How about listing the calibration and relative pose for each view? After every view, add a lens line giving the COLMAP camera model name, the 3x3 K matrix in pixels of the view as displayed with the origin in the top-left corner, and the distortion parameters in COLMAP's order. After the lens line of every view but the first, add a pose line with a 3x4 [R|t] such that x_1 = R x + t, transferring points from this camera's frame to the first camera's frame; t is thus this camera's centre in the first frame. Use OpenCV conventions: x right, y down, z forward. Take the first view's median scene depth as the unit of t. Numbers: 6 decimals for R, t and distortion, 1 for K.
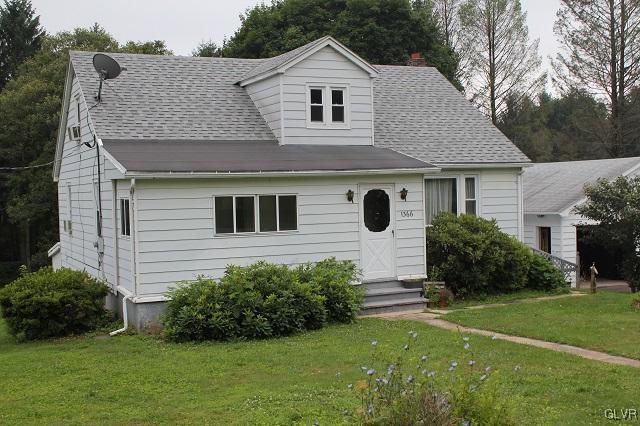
lens RADIAL K [[831.4, 0, 320.0], [0, 831.4, 213.0], [0, 0, 1]] dist [-0.074557, -0.006992]
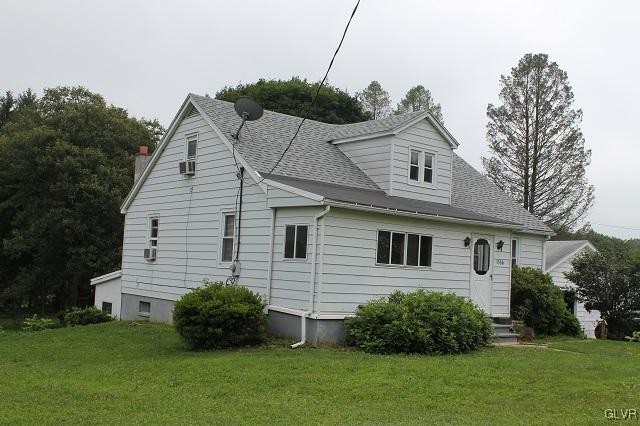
lens RADIAL K [[713.0, 0, 320.0], [0, 713.0, 213.0], [0, 0, 1]] dist [-0.110657, 0.000257]
pose [[0.971011, 0.096341, 0.218762, -0.384649], [-0.072533, 0.990785, -0.114385, 0.067810], [-0.227766, 0.095202, 0.969051, 0.066141]]
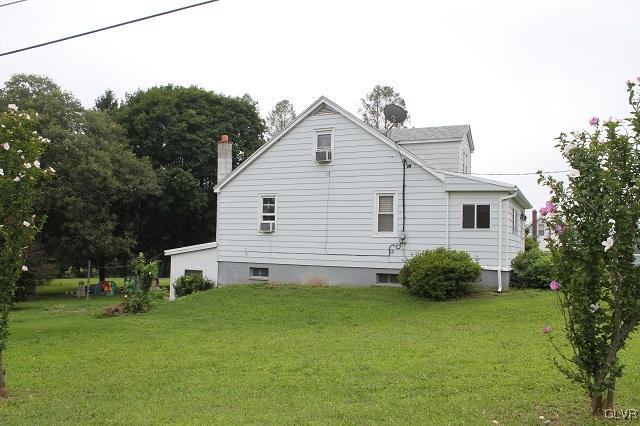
lens RADIAL K [[525.7, 0, 320.0], [0, 525.7, 213.0], [0, 0, 1]] dist [-0.127178, 0.010339]
pose [[0.776137, 0.089561, 0.624171, -0.968676], [-0.030625, 0.994048, -0.104552, 0.098376], [-0.629820, 0.062032, 0.774260, 0.415669]]
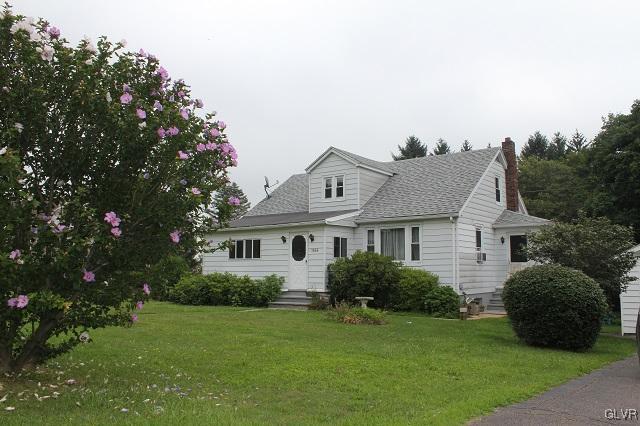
lens RADIAL K [[525.7, 0, 320.0], [0, 525.7, 213.0], [0, 0, 1]] dist [-0.127178, 0.010339]
pose [[0.466515, -0.074029, -0.881410, 1.024219], [-0.038775, 0.993822, -0.103994, 0.035140], [0.883663, 0.082691, 0.460762, 0.548088]]
